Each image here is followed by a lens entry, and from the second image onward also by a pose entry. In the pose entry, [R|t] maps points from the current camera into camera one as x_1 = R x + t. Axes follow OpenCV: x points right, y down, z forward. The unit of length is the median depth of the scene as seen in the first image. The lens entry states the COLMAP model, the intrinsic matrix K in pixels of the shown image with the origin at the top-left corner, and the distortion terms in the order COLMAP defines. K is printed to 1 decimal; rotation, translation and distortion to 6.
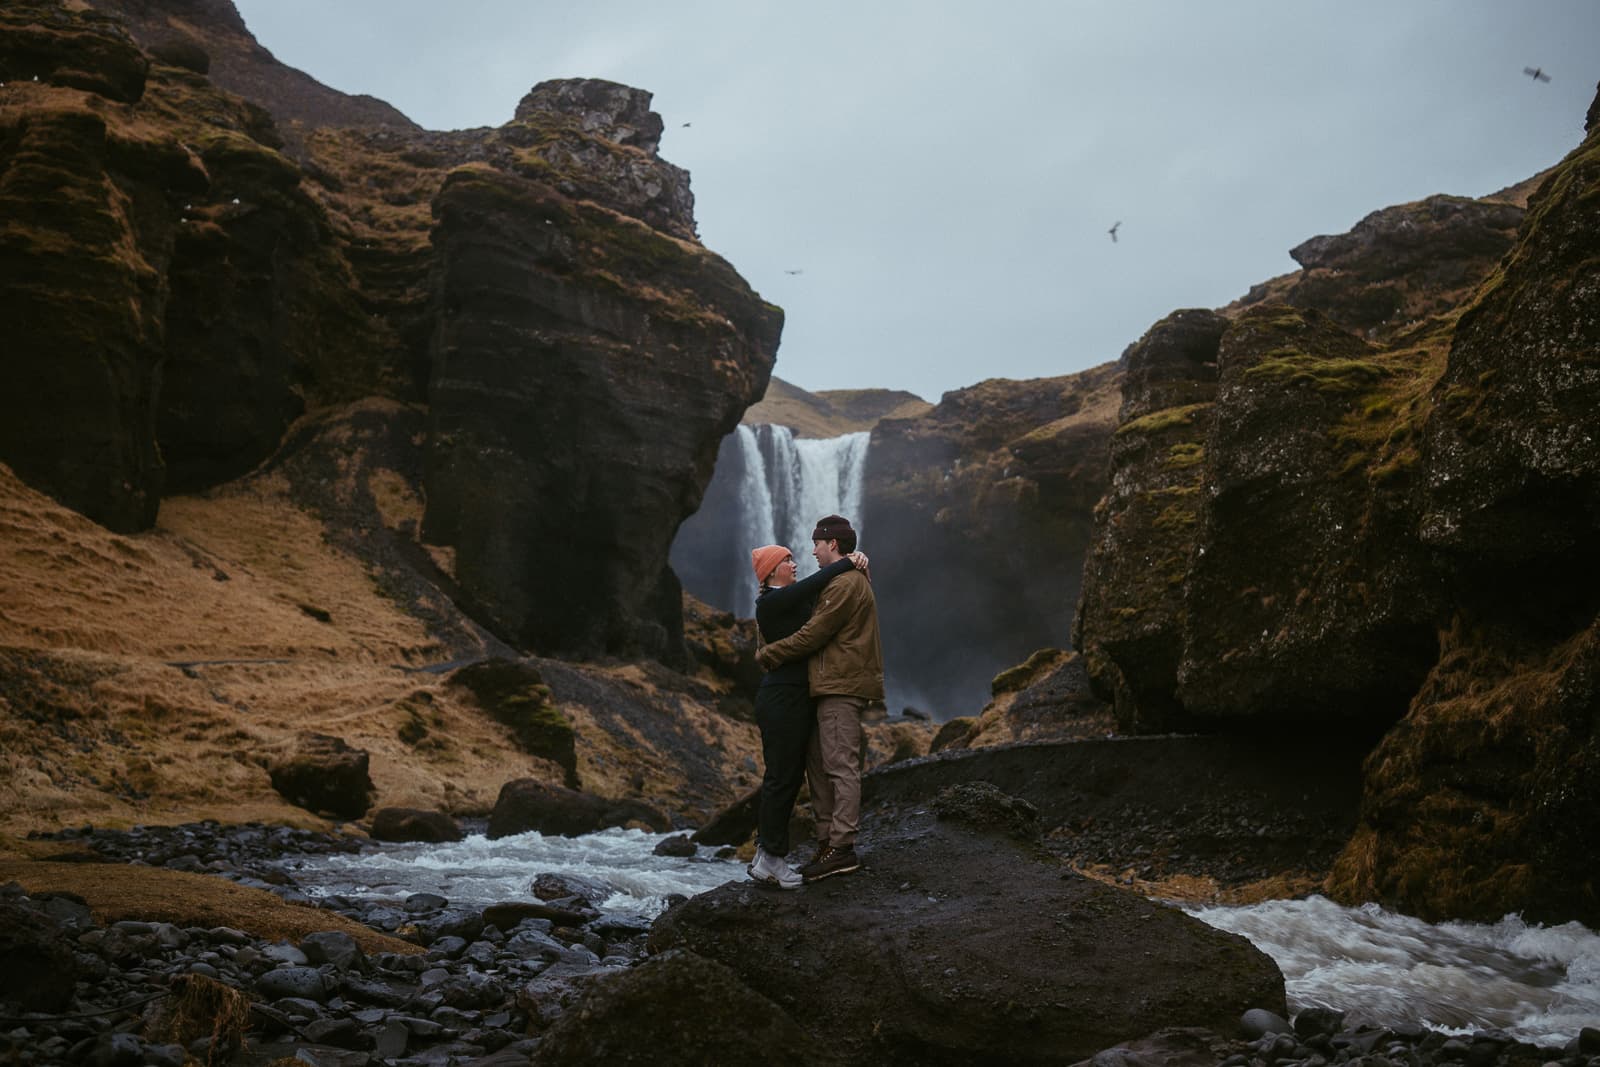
lens RADIAL K [[1636.5, 0, 799.5], [0, 1636.5, 535.9], [0, 0, 1]] dist [0.019951, 0.000000]
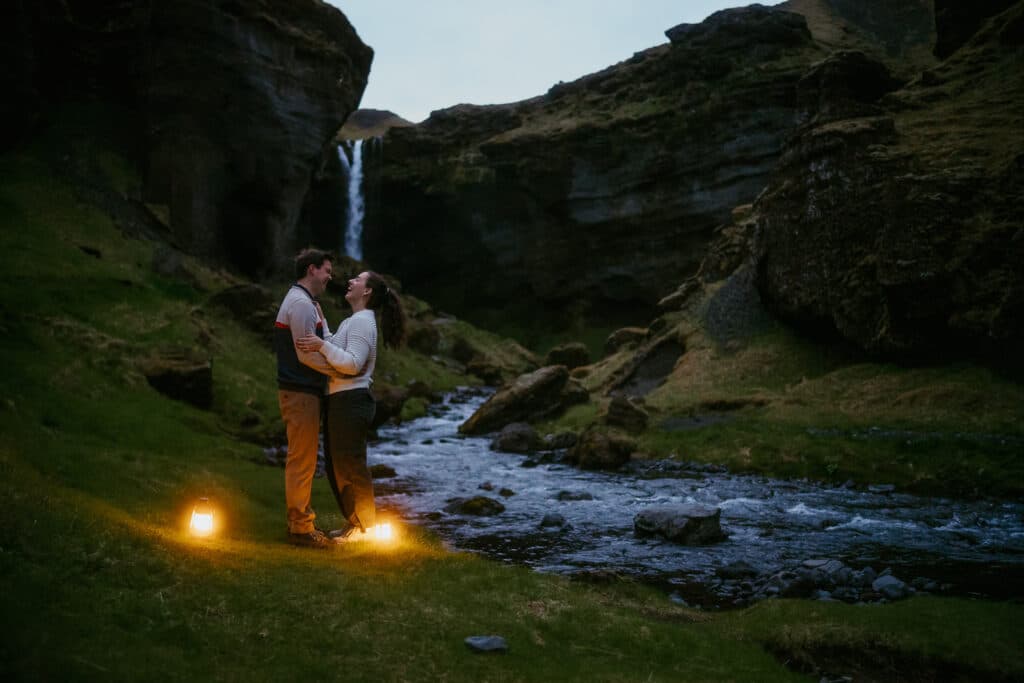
lens RADIAL K [[978.1, 0, 512.1], [0, 978.1, 341.1], [0, 0, 1]] dist [-0.093013, 0.000000]
pose [[0.971505, -0.014303, 0.236589, -0.091663], [-0.019012, 0.990258, 0.137937, 0.001539], [-0.236257, -0.138505, 0.961769, 0.079513]]
